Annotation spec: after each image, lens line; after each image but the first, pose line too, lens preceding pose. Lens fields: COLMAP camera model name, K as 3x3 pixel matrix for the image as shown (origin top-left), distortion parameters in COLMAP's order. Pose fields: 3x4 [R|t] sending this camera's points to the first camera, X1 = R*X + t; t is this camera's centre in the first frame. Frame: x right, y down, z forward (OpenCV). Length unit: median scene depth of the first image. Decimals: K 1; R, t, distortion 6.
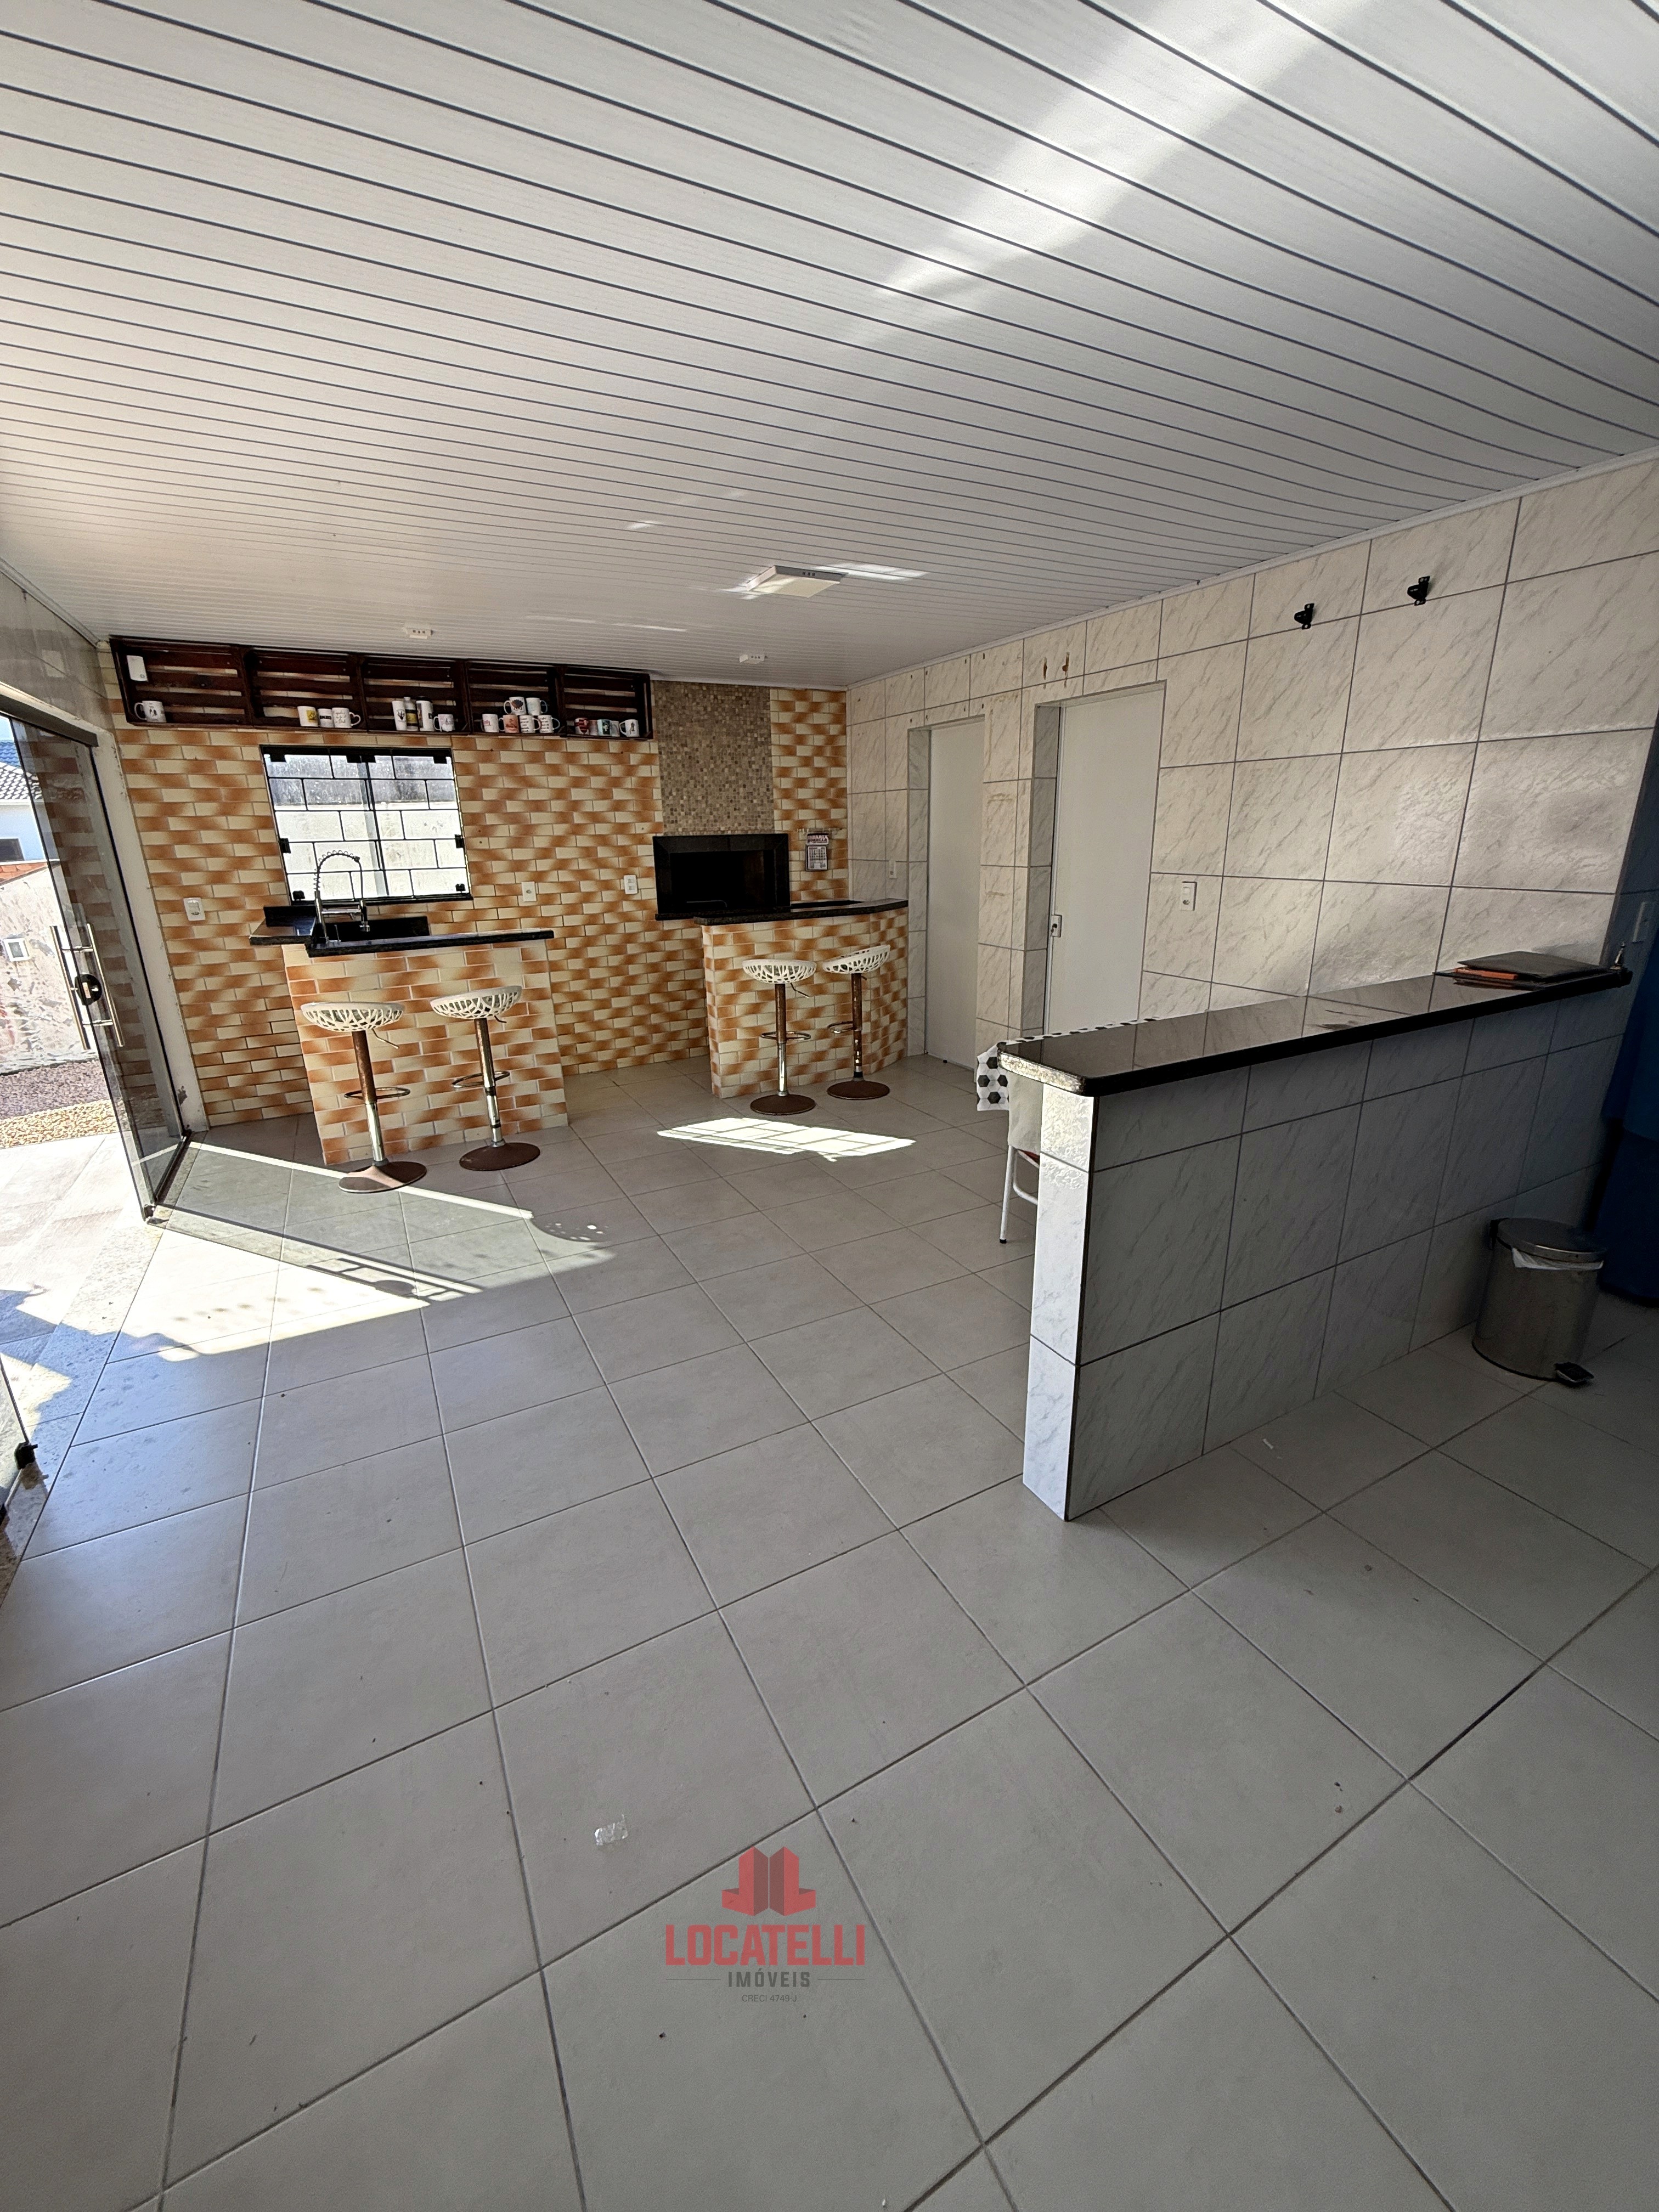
lens RADIAL K [[887.3, 0, 830.2], [0, 887.3, 1104.0], [0, 0, 1]] dist [0.001314, 0.000115]
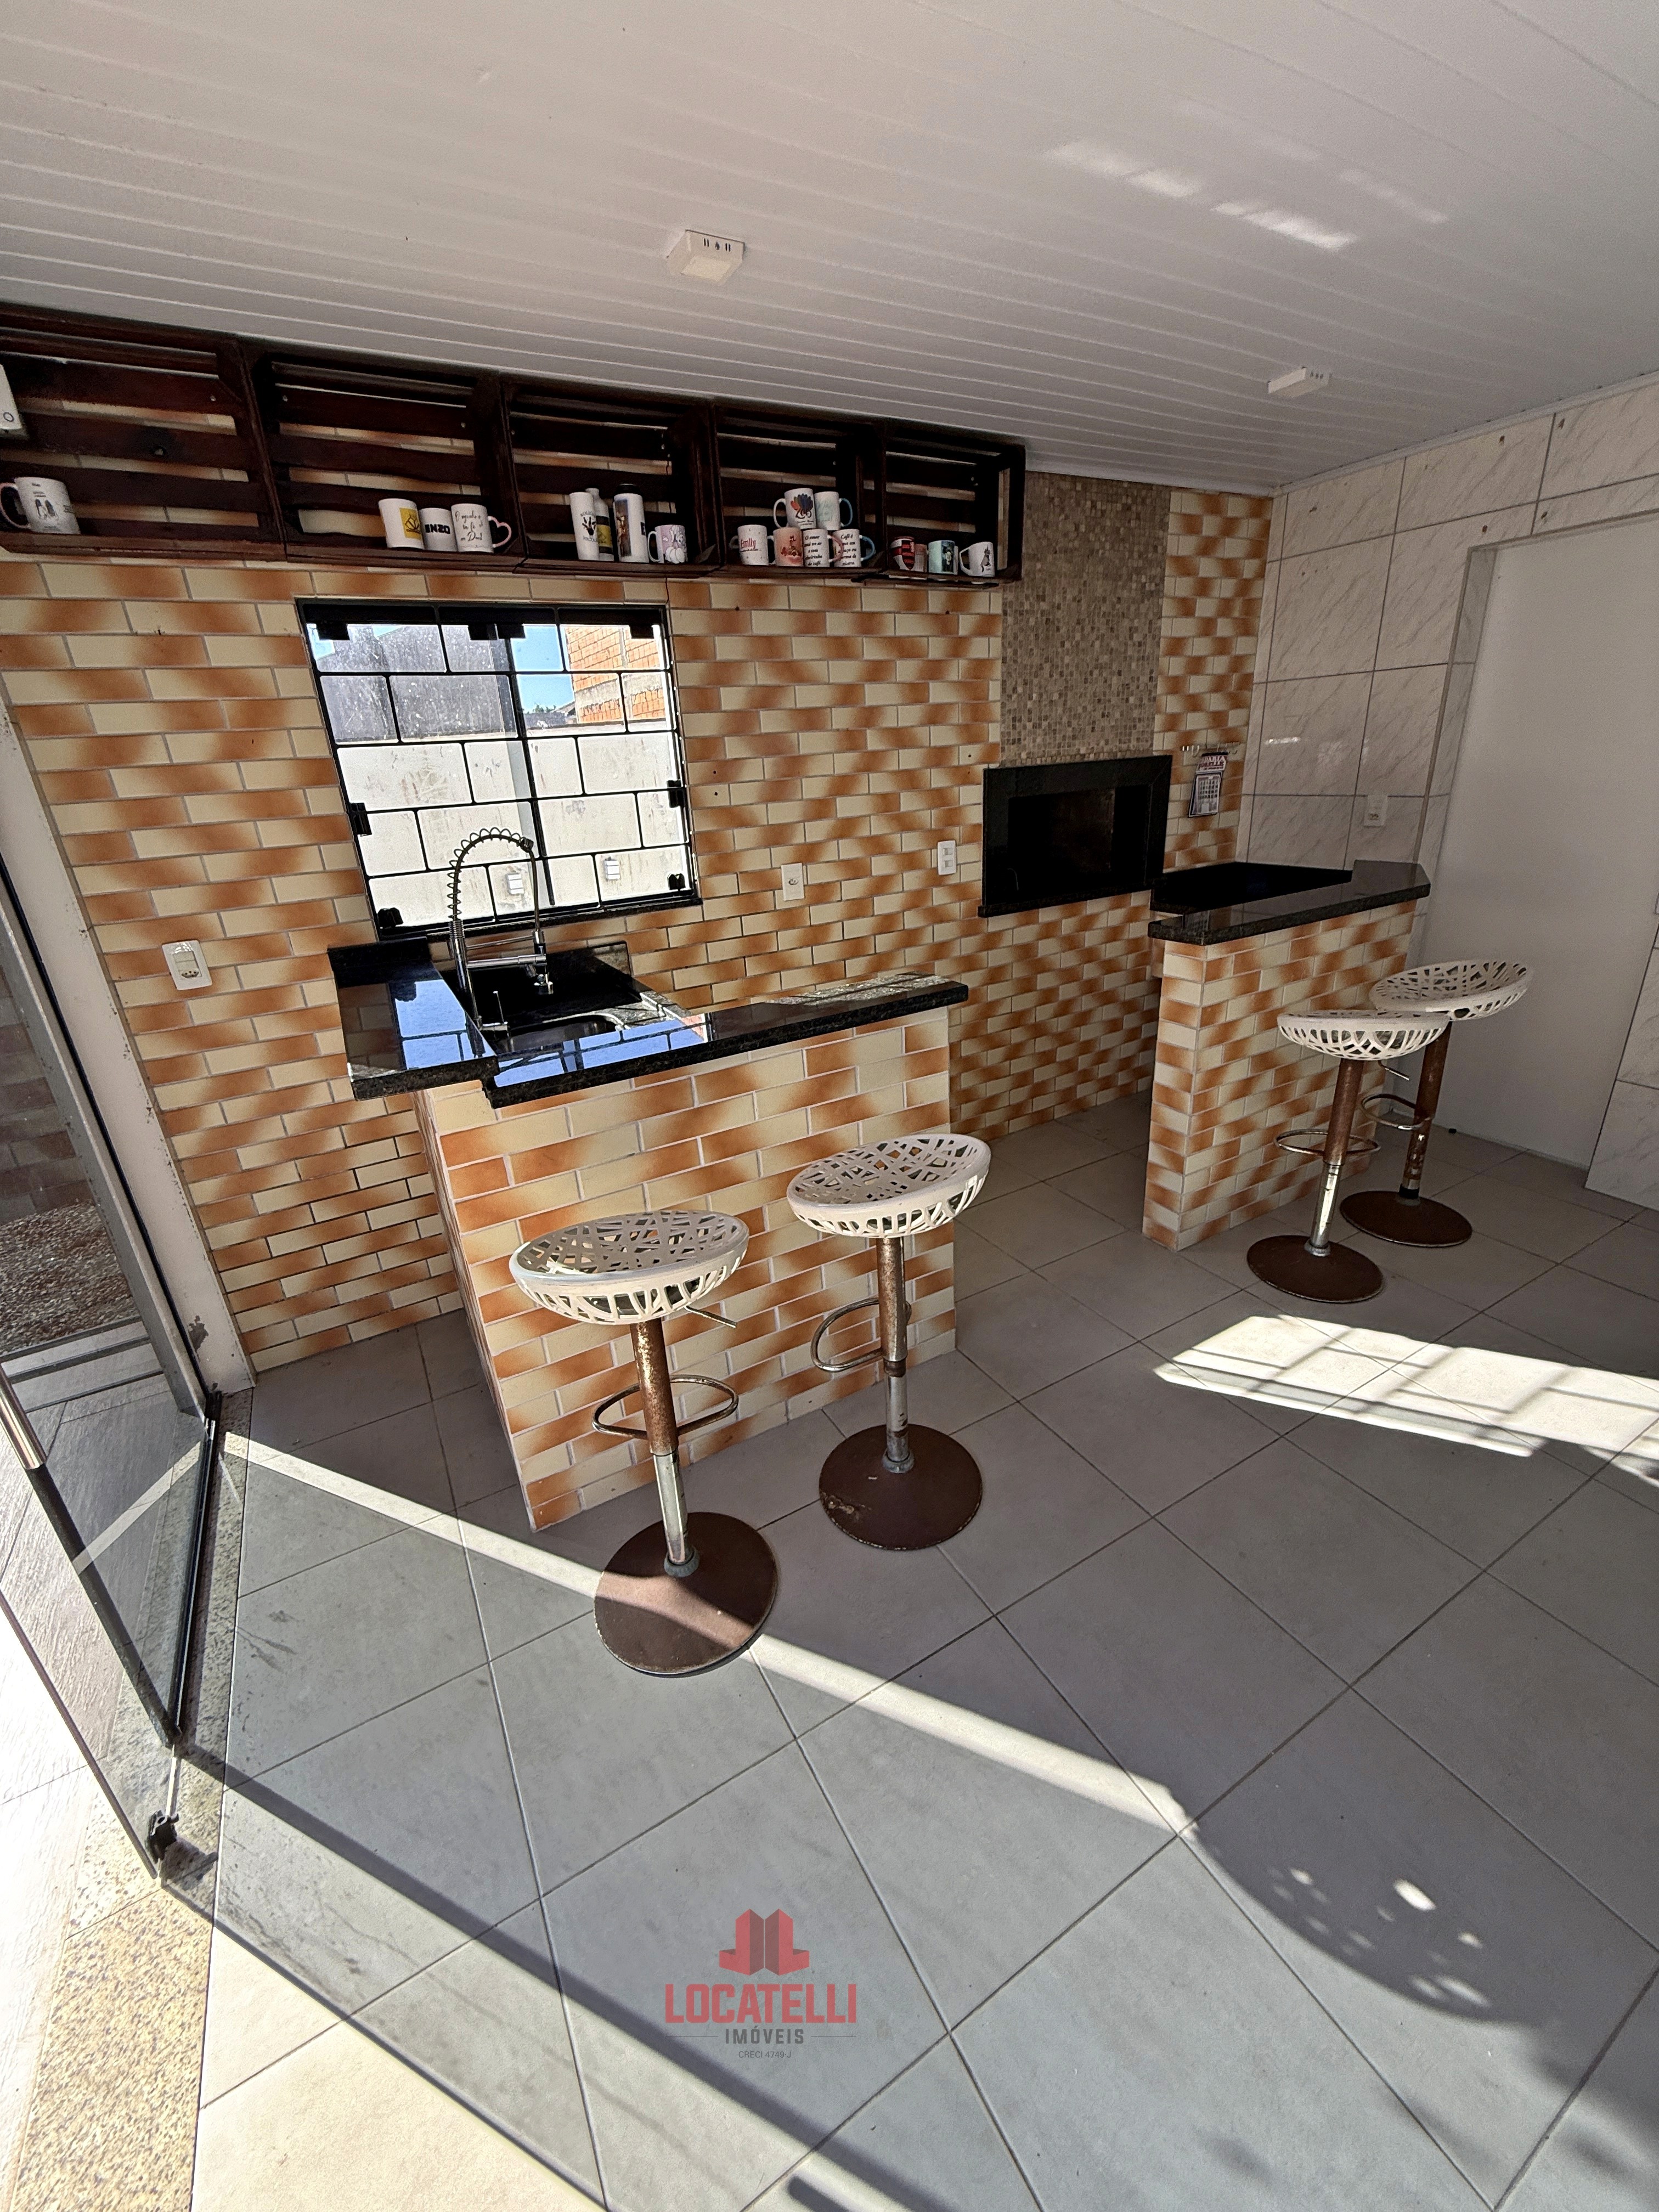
lens RADIAL K [[887.3, 0, 833.6], [0, 887.3, 1104.1], [0, 0, 1]] dist [0.001314, 0.000115]
pose [[0.998994, -0.043869, 0.009254, -0.355831], [0.043046, 0.996207, 0.075622, -0.156359], [-0.012536, -0.075147, 0.997094, 0.485723]]
